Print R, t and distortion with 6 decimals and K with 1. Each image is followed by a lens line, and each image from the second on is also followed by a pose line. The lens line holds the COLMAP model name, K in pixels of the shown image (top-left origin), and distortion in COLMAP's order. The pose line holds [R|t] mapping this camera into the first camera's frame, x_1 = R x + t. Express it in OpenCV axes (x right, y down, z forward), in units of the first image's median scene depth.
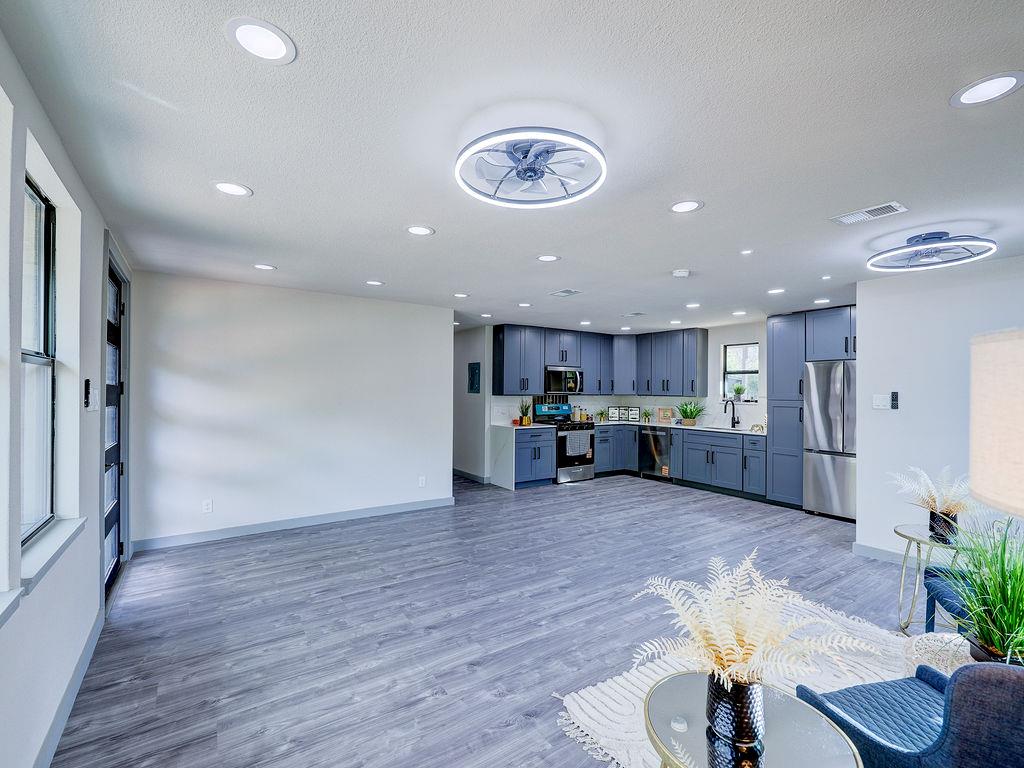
lens RADIAL K [[463.0, 0, 512.8], [0, 463.0, 388.4], [0, 0, 1]] dist [0.001668, -0.000164]
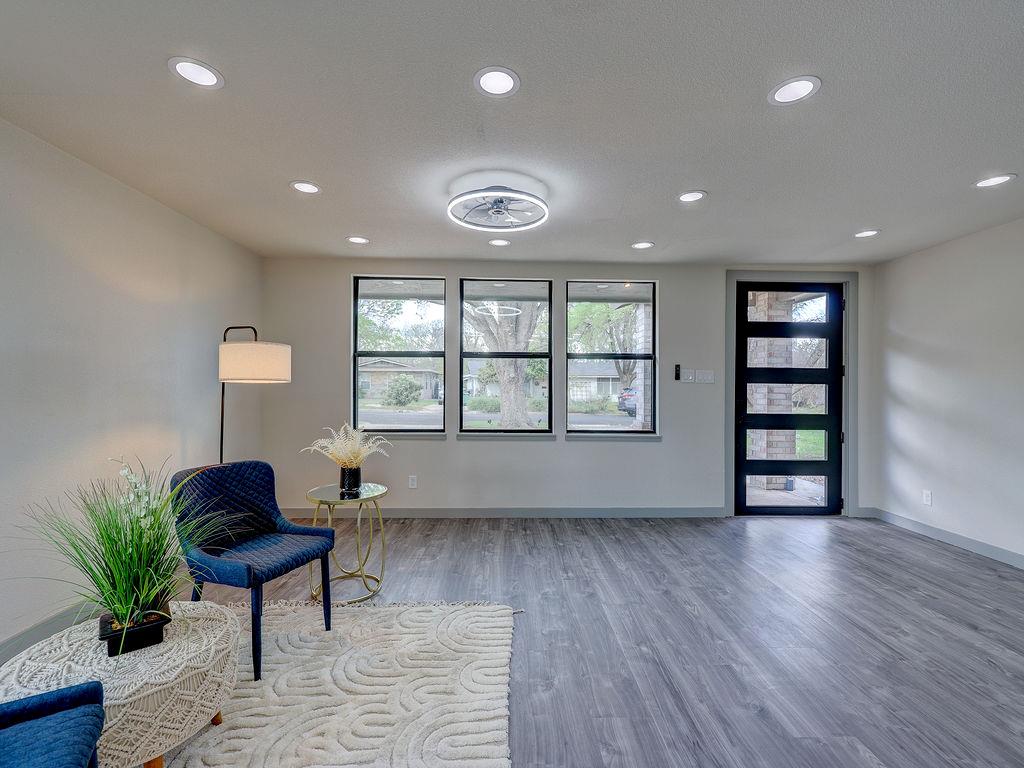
lens RADIAL K [[463.0, 0, 511.1], [0, 463.0, 387.3], [0, 0, 1]] dist [0.001668, -0.000164]
pose [[-0.547369, -0.011278, -0.836815, 0.460962], [-0.008034, 0.999934, -0.008222, 0.042679], [0.836853, 0.002222, -0.547424, 0.678764]]
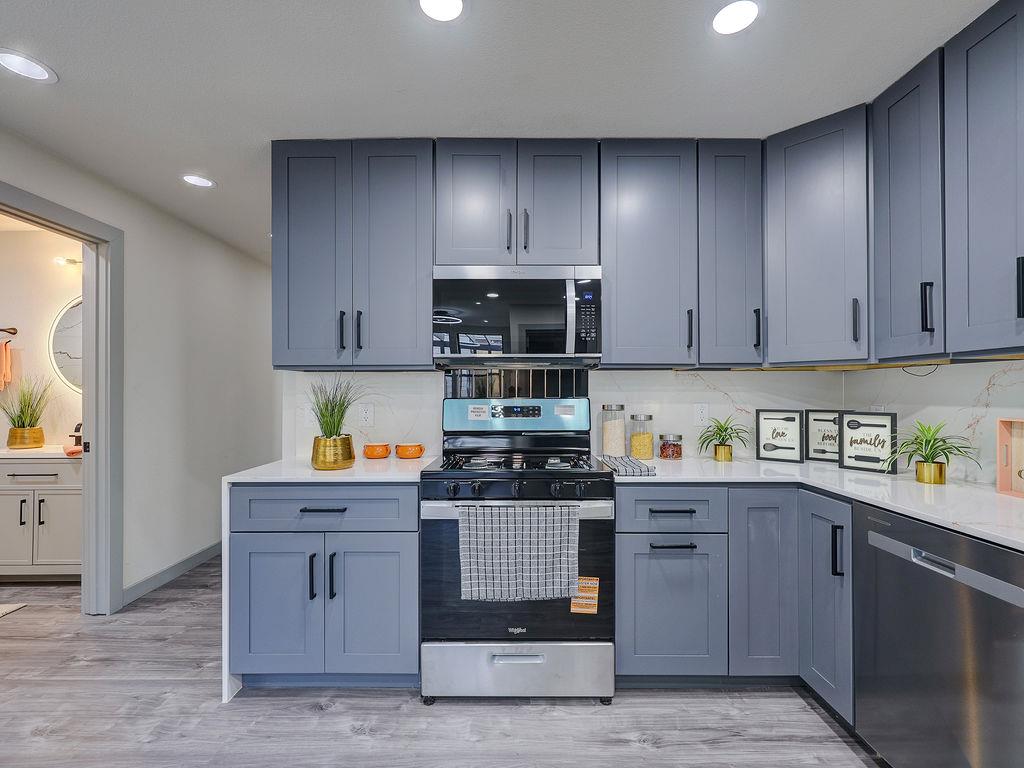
lens RADIAL K [[463.0, 0, 516.2], [0, 463.0, 391.9], [0, 0, 1]] dist [0.001668, -0.000164]
pose [[0.831514, -0.016152, -0.555268, 0.386719], [0.009672, 0.999847, -0.014601, 0.050523], [0.555419, 0.006770, 0.831543, 1.102069]]
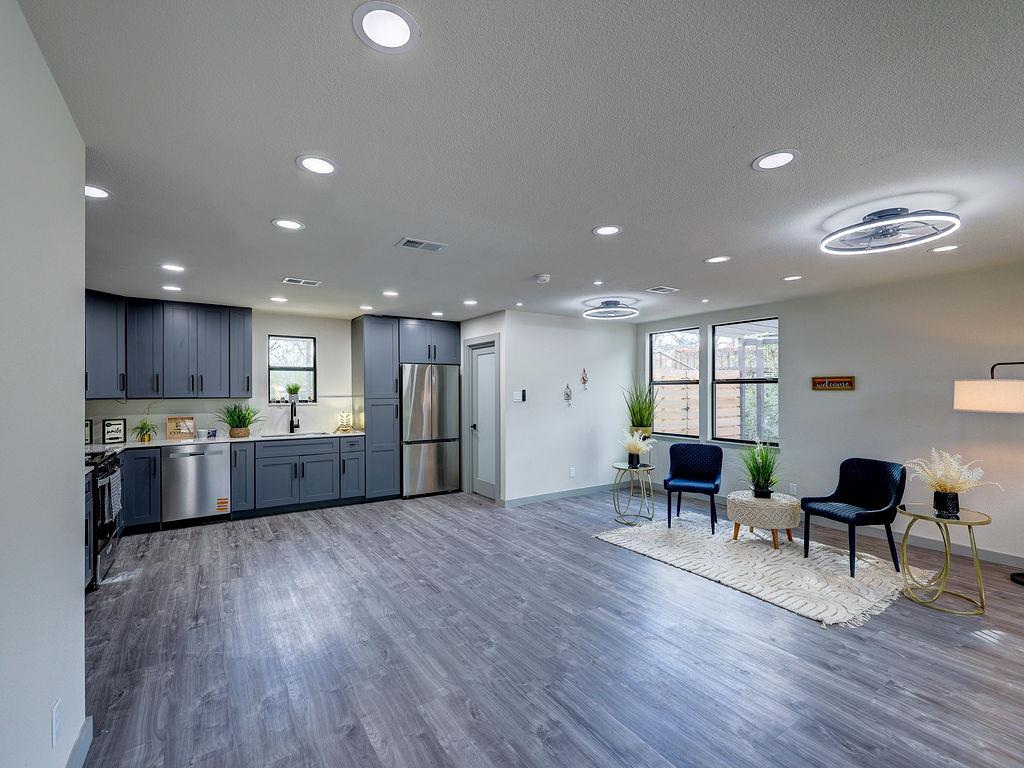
lens RADIAL K [[463.0, 0, 511.0], [0, 463.0, 386.9], [0, 0, 1]] dist [0.001668, -0.000164]
pose [[0.016430, 0.001166, 0.999864, -0.504425], [-0.001267, 0.999999, -0.001145, -0.000075], [-0.999864, -0.001248, 0.016432, 0.771529]]
